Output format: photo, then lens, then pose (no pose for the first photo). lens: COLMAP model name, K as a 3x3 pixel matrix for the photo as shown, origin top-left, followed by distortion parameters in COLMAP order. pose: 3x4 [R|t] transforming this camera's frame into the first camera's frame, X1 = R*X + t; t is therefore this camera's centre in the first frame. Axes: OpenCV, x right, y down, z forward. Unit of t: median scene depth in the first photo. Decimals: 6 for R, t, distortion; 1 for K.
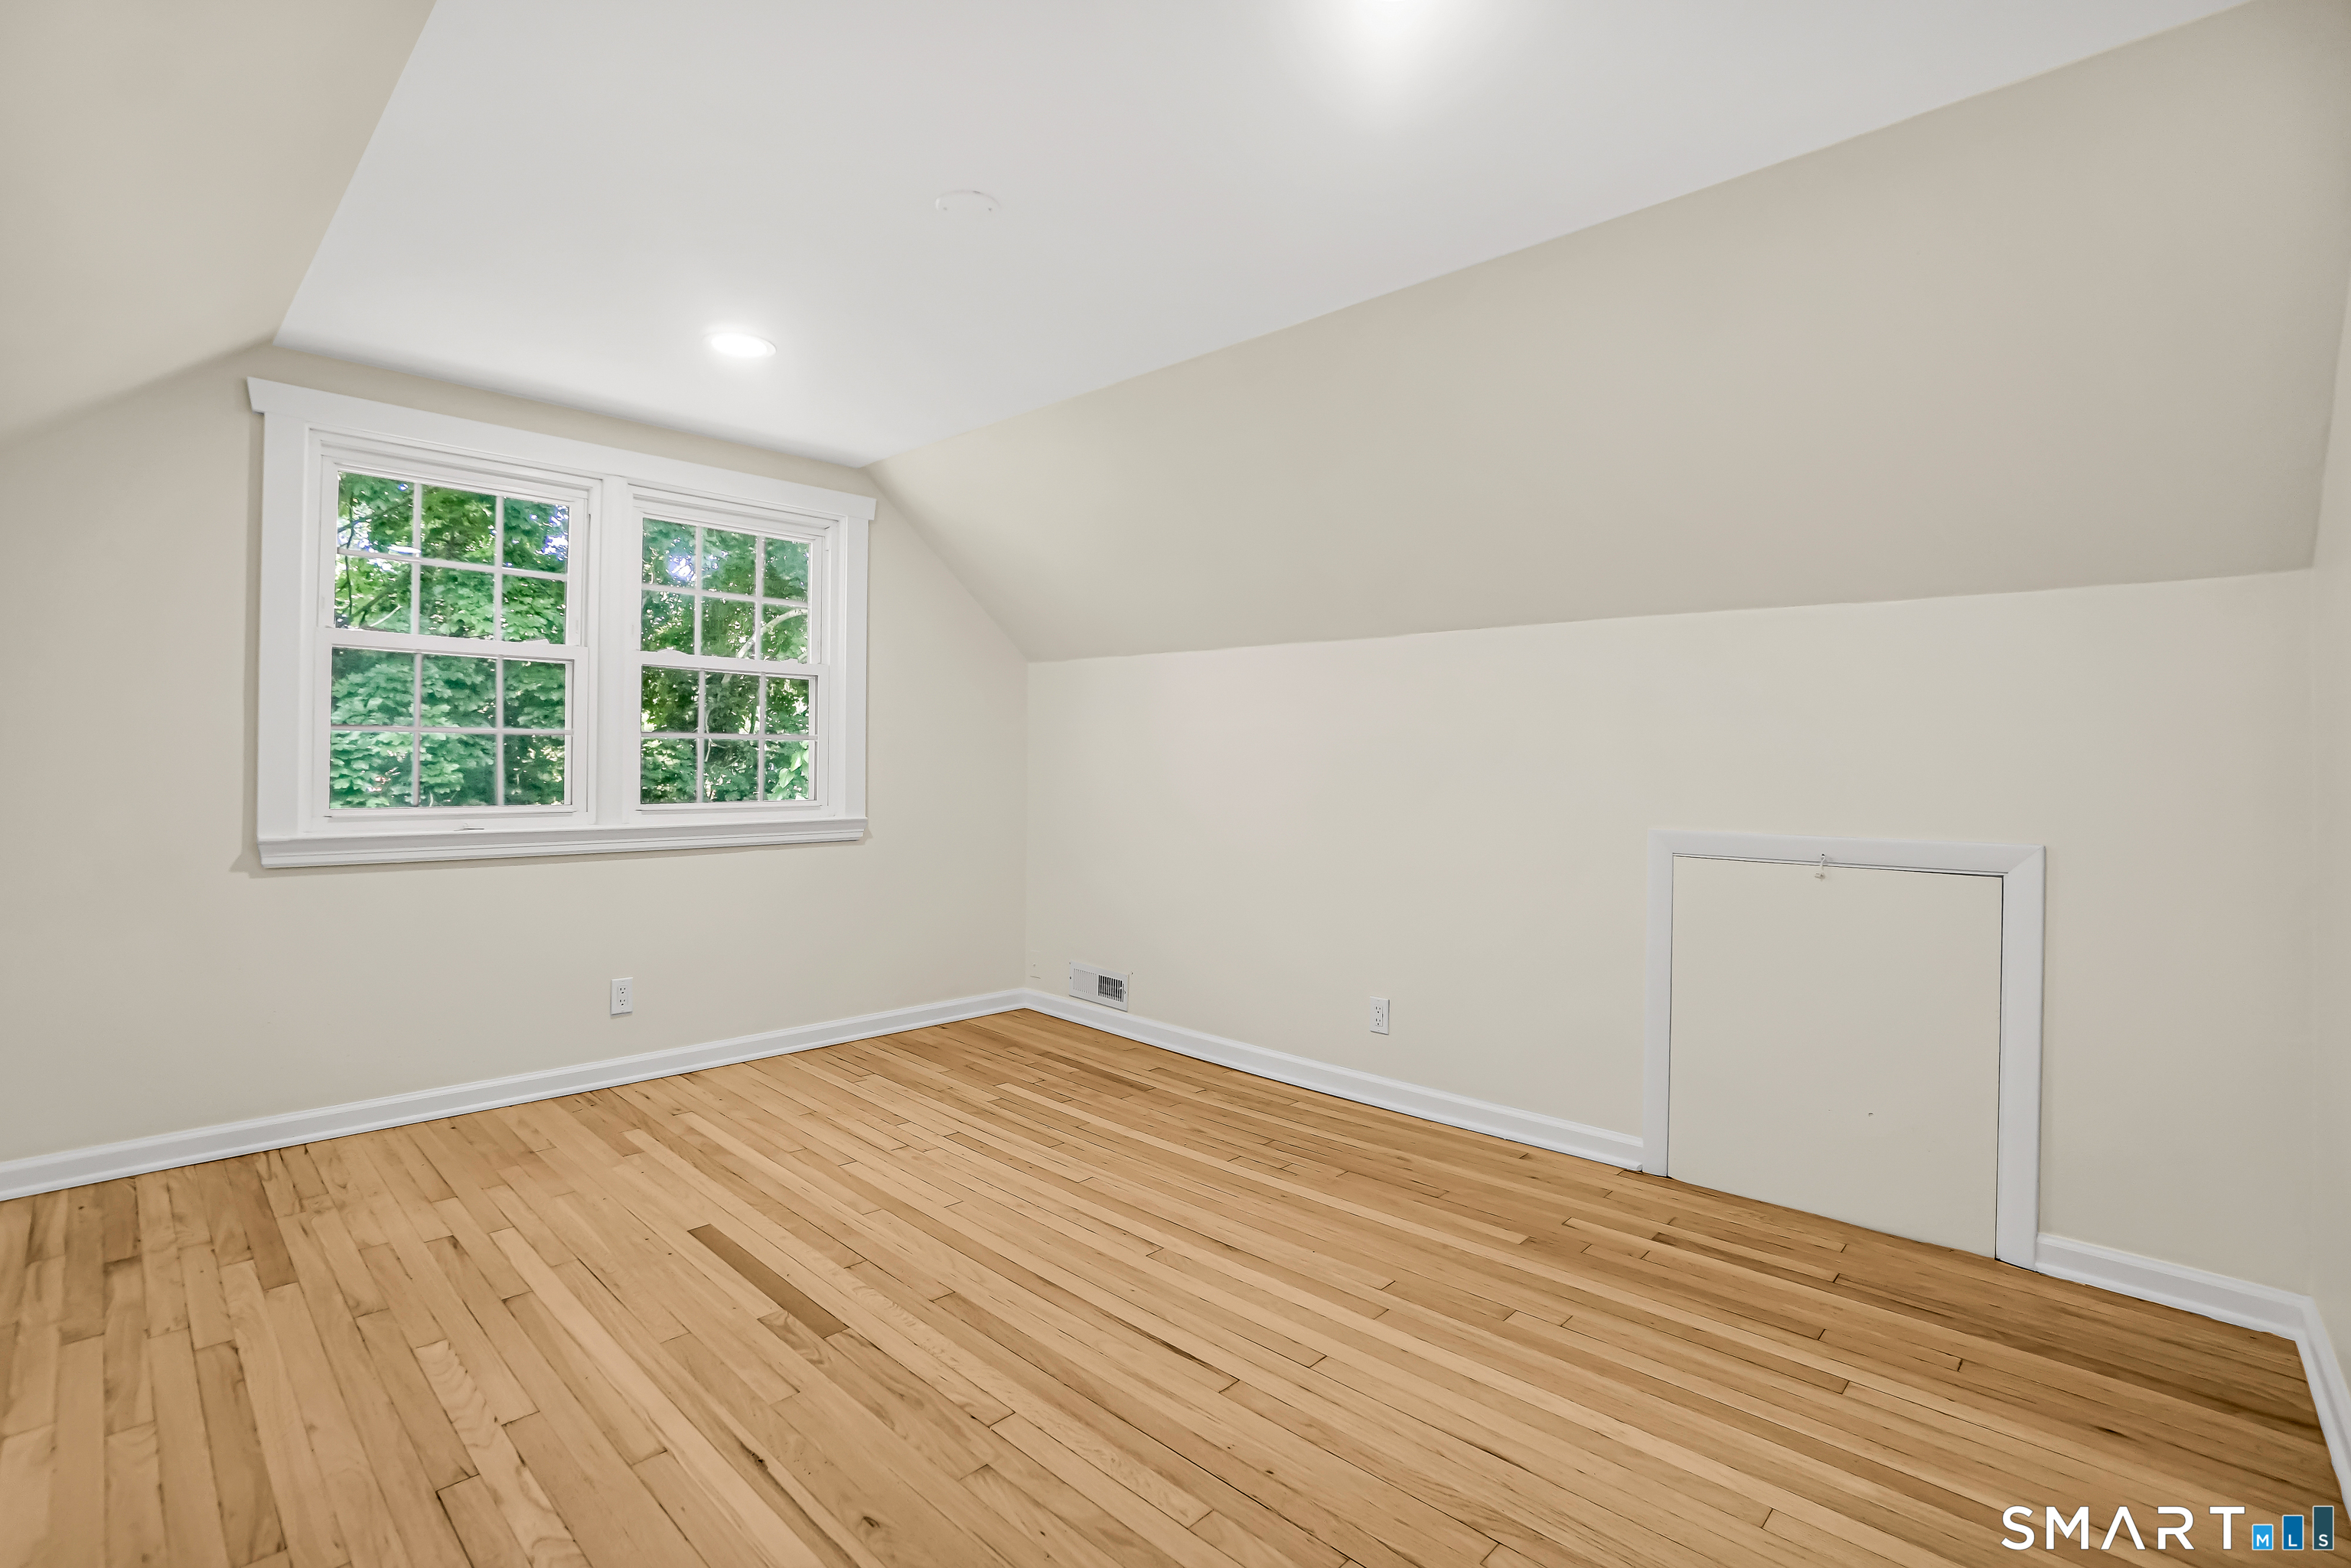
lens RADIAL K [[1061.9, 0, 1176.9], [0, 1061.9, 764.1], [0, 0, 1]] dist [-0.051427, 0.012715]
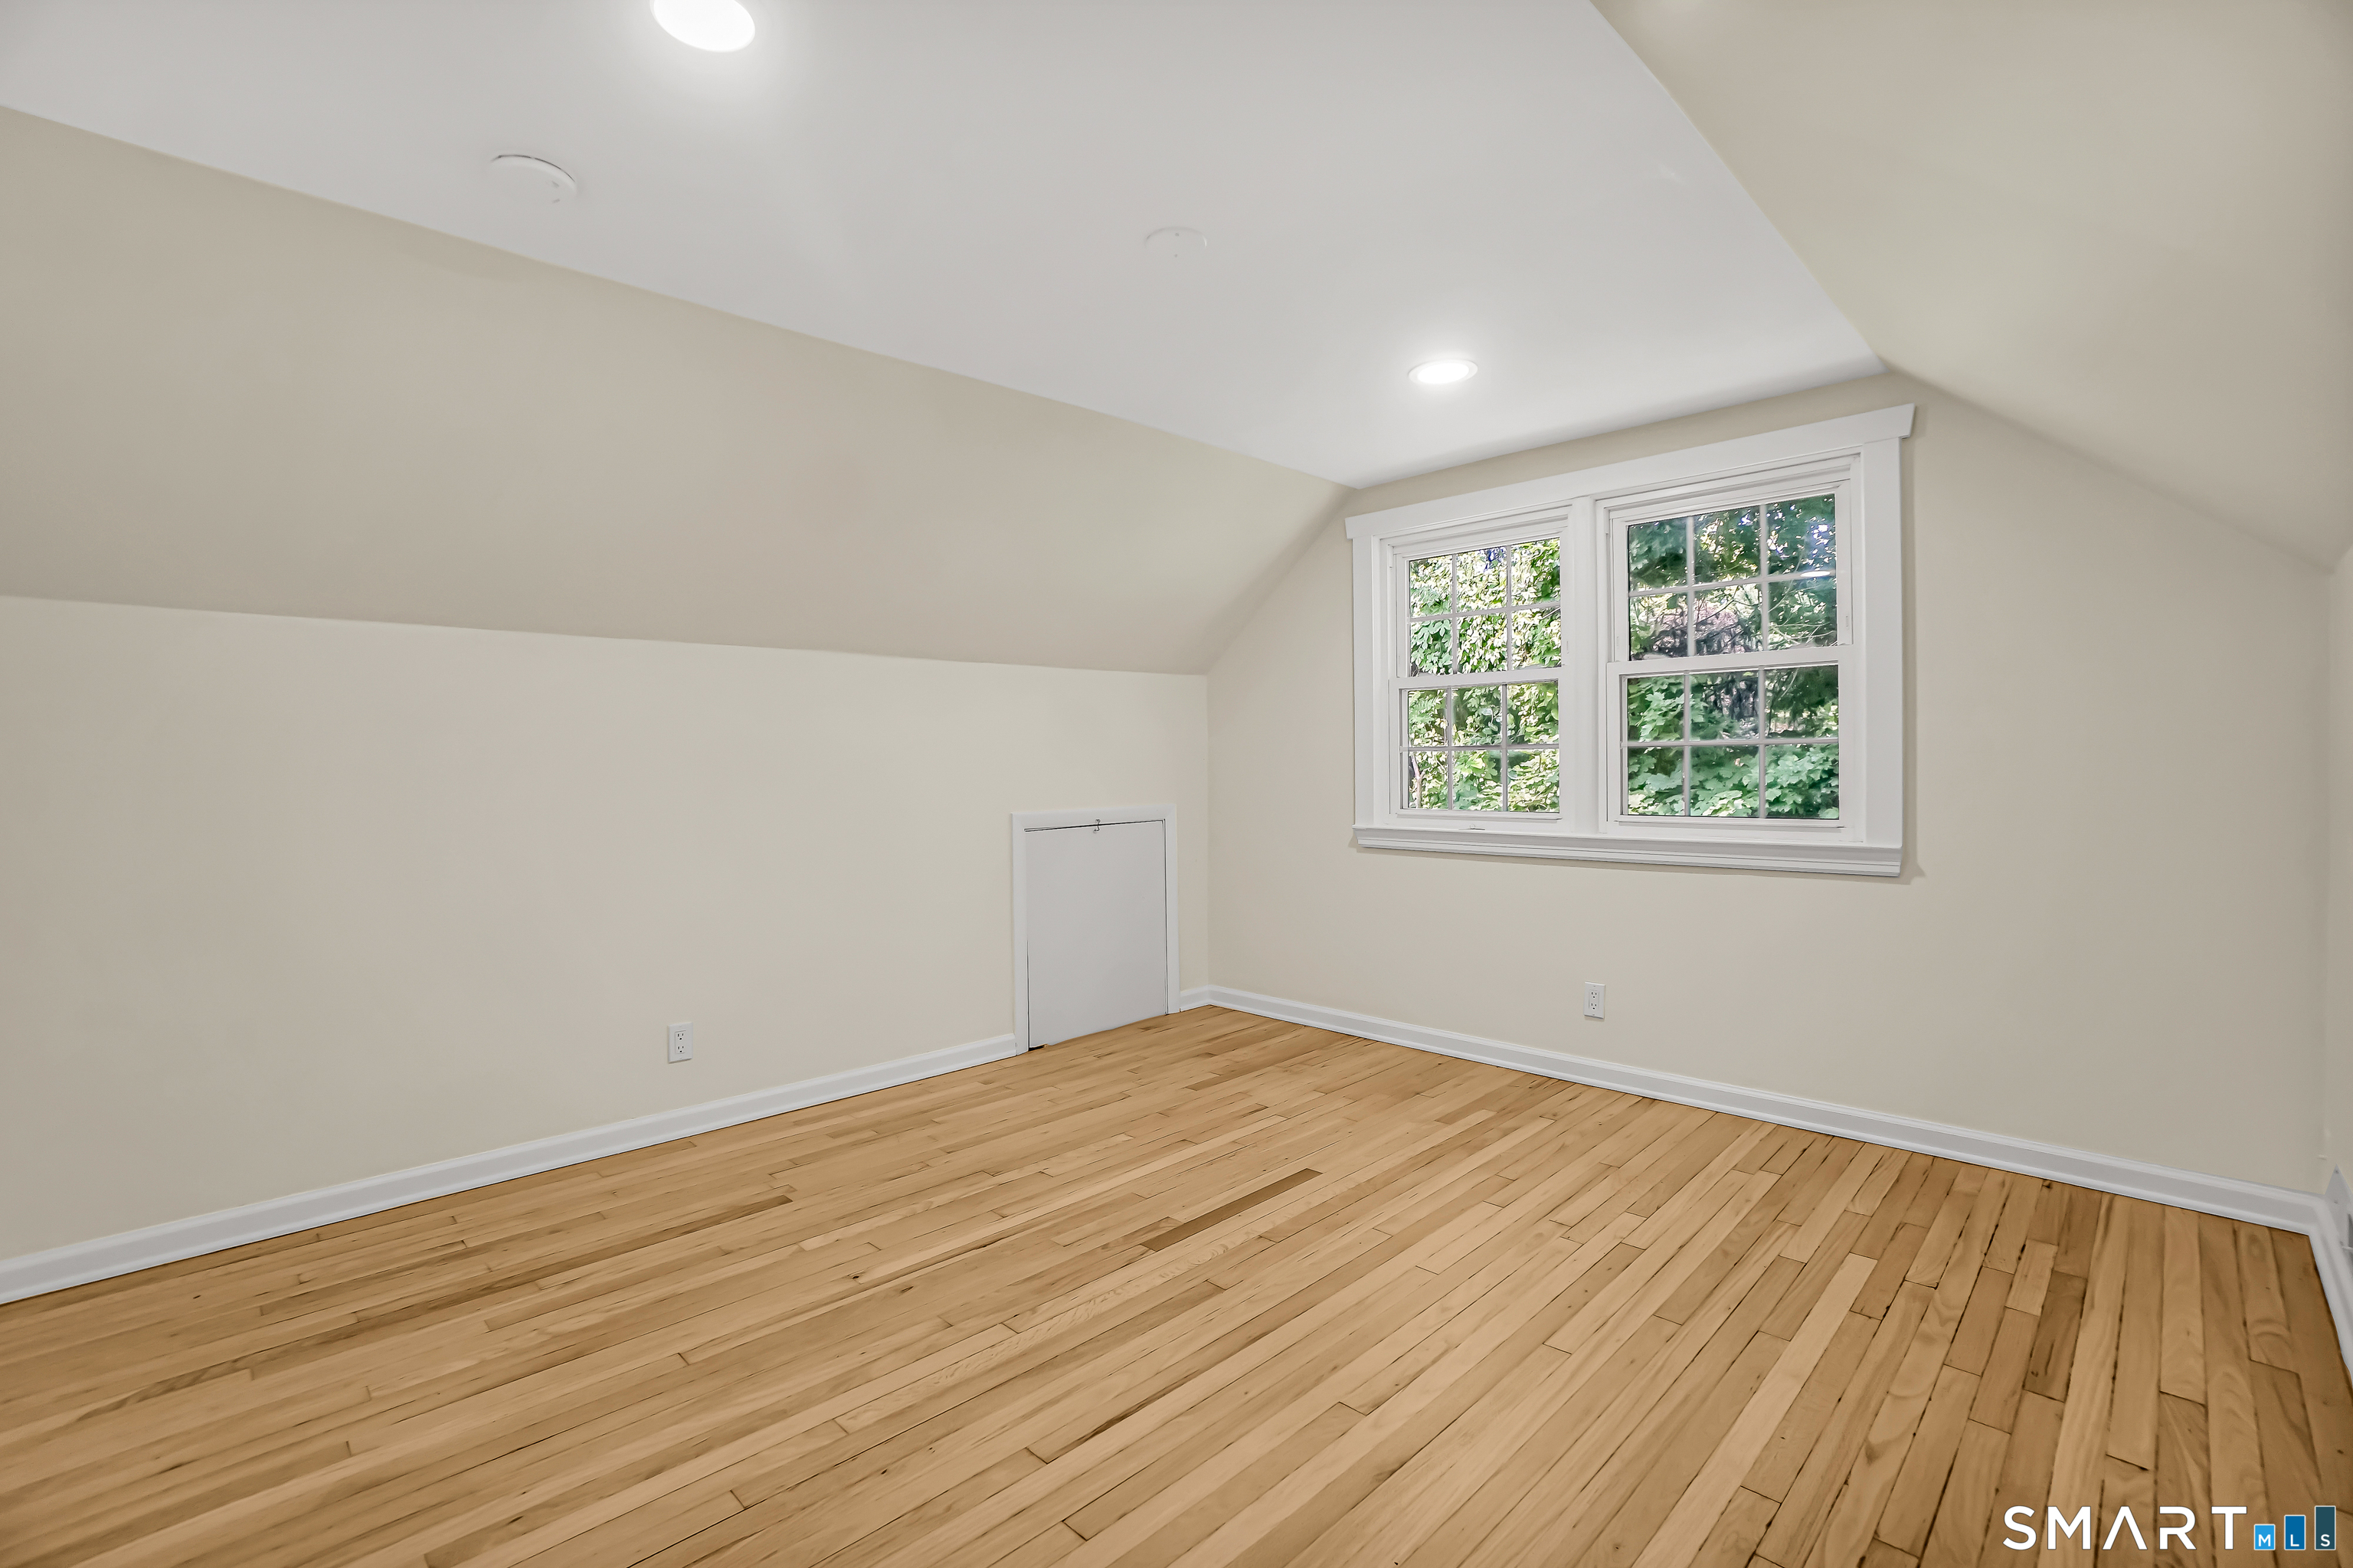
lens RADIAL K [[1062.9, 0, 1179.4], [0, 1062.9, 785.2], [0, 0, 1]] dist [-0.051427, 0.012715]
pose [[-0.023122, 0.008455, -0.999697, 0.647120], [0.005583, 0.999950, 0.008328, -0.000910], [0.999717, -0.005389, -0.023168, 0.776387]]
